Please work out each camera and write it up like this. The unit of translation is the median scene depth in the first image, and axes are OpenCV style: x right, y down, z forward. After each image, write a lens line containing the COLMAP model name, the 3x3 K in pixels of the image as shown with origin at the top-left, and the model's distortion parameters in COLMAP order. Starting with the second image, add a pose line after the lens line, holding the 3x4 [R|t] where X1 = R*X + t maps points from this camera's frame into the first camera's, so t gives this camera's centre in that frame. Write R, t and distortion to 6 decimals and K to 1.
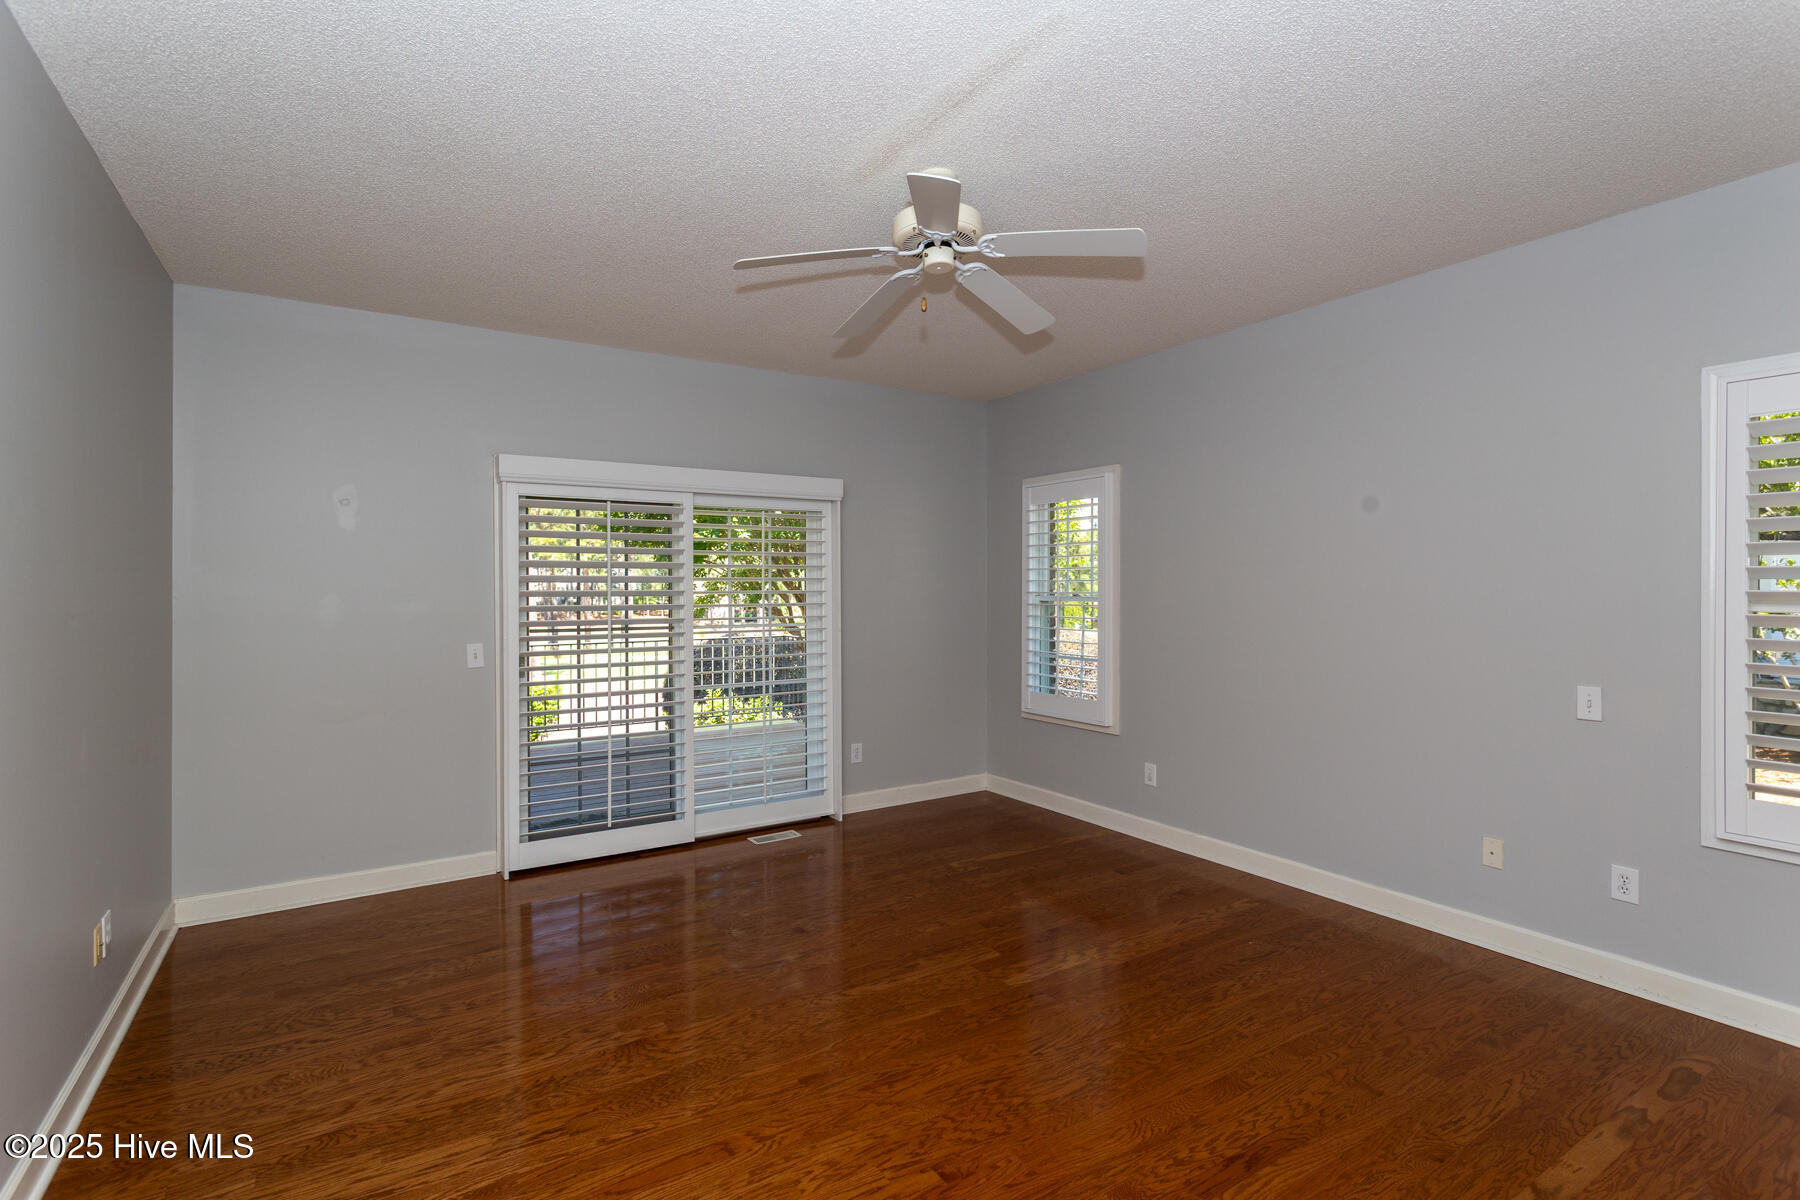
lens RADIAL K [[852.4, 0, 894.0], [0, 852.4, 593.1], [0, 0, 1]] dist [0.002409, -0.000041]
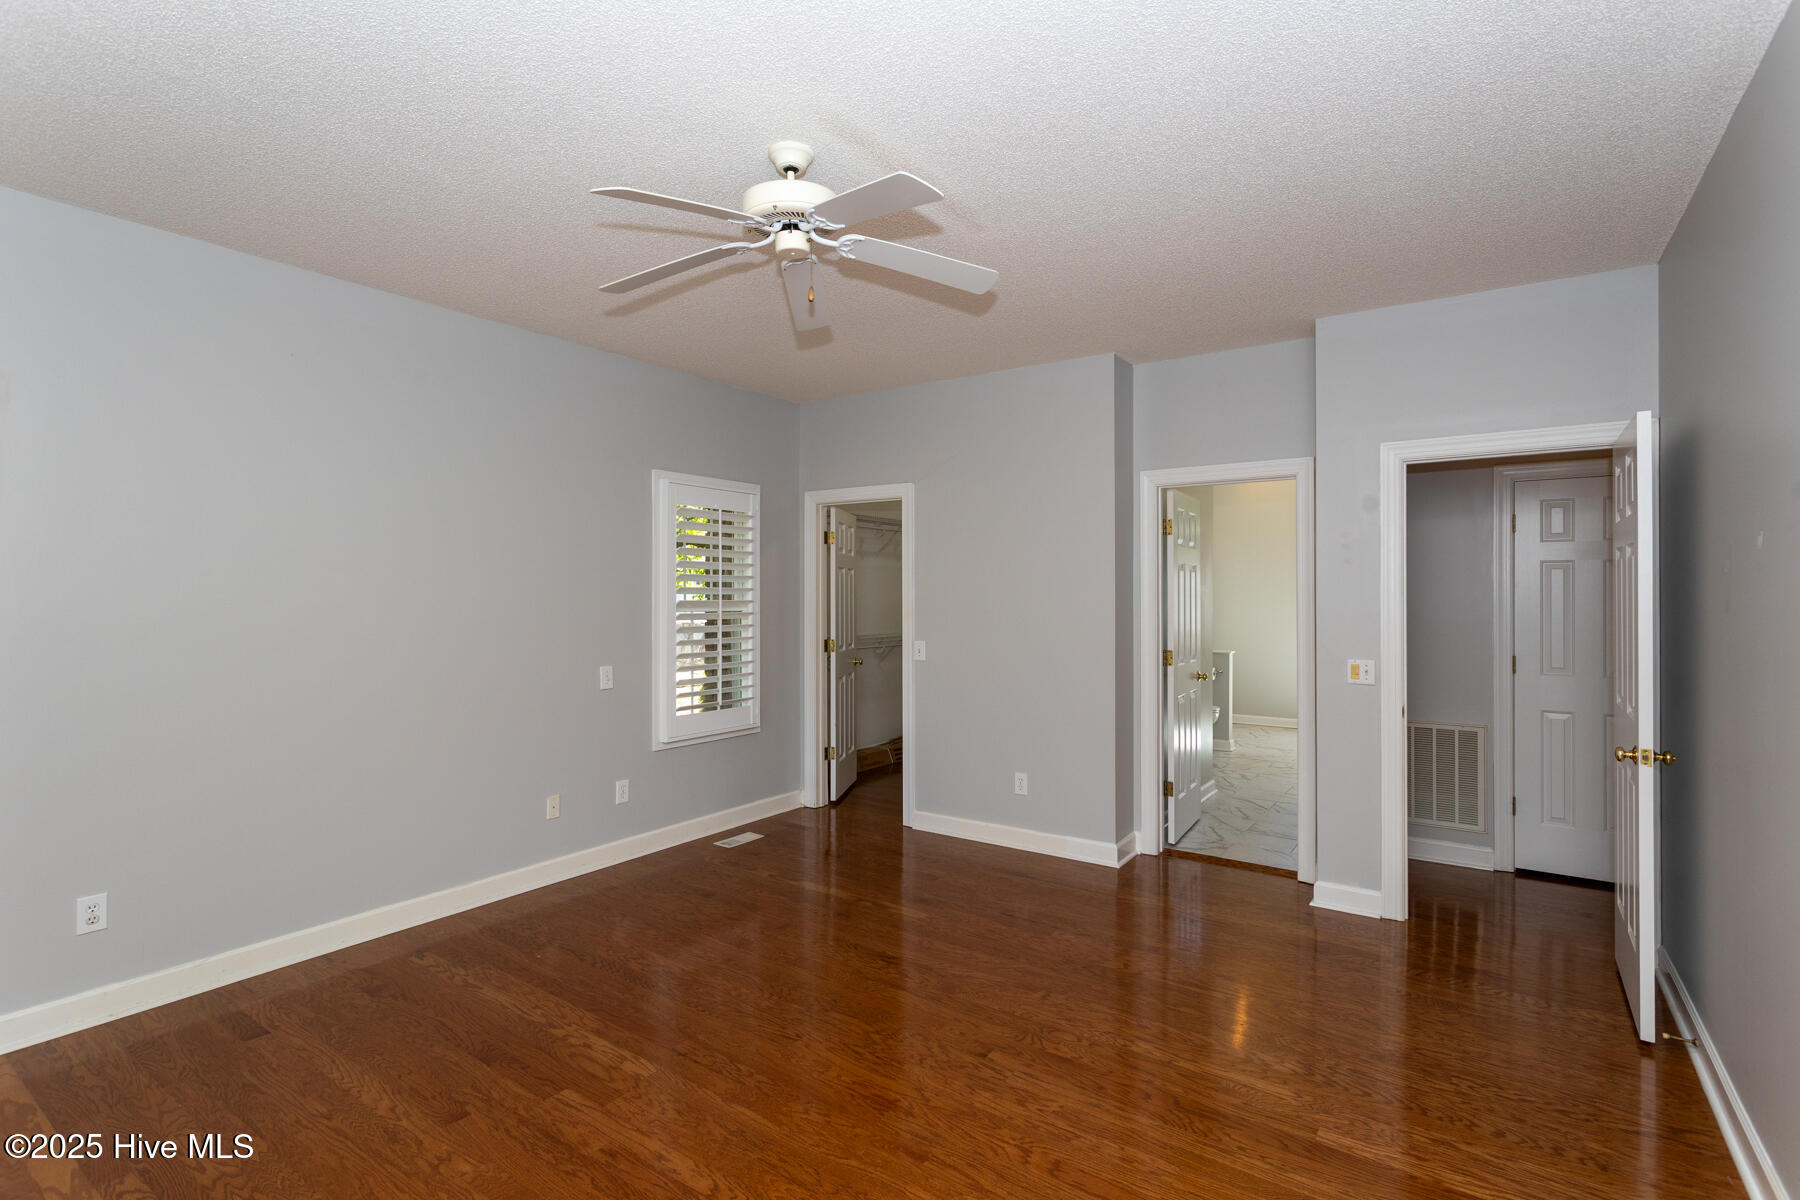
lens RADIAL K [[852.4, 0, 891.8], [0, 852.4, 599.2], [0, 0, 1]] dist [0.002409, -0.000041]
pose [[-0.388331, -0.000777, 0.921520, -0.826224], [0.006550, 0.999972, 0.003603, -0.016200], [-0.921497, 0.007435, -0.388315, 1.236540]]
